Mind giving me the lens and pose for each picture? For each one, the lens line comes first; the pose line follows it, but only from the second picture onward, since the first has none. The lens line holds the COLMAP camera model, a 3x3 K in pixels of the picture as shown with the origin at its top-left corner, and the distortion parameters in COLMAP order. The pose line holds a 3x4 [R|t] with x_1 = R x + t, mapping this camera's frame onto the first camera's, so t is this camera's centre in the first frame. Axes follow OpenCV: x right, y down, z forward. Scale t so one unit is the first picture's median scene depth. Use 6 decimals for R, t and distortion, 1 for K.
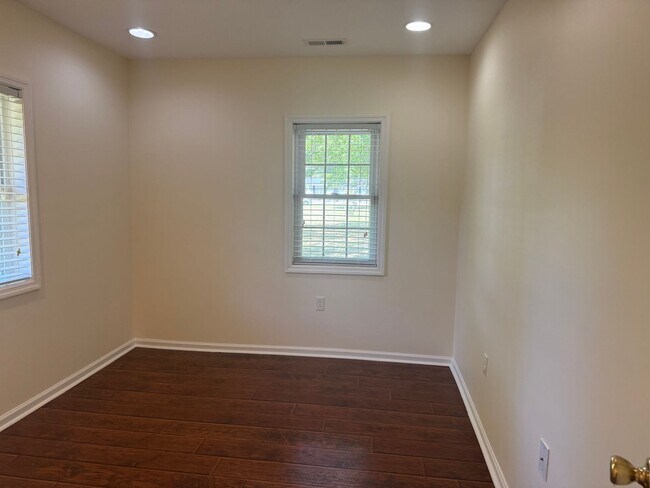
lens RADIAL K [[456.0, 0, 322.4], [0, 456.0, 241.3], [0, 0, 1]] dist [0.042009, -0.047195]
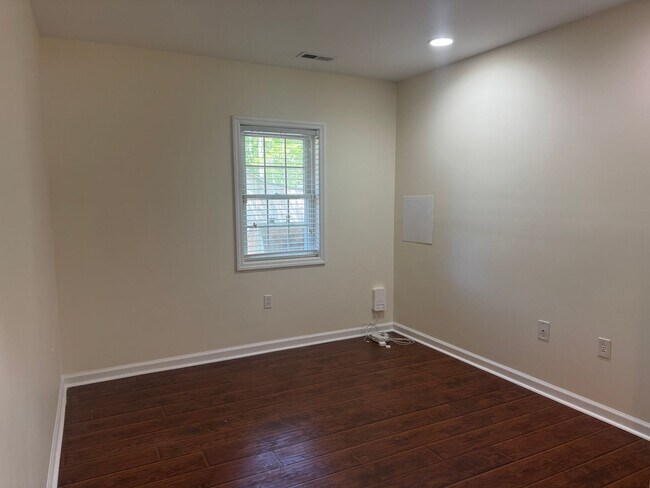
lens RADIAL K [[456.0, 0, 322.4], [0, 456.0, 241.3], [0, 0, 1]] dist [0.042009, -0.047195]
pose [[0.802786, -0.085217, 0.590147, -0.521755], [0.085060, 0.995979, 0.028111, -0.014934], [-0.590170, 0.027630, 0.806806, 0.085071]]
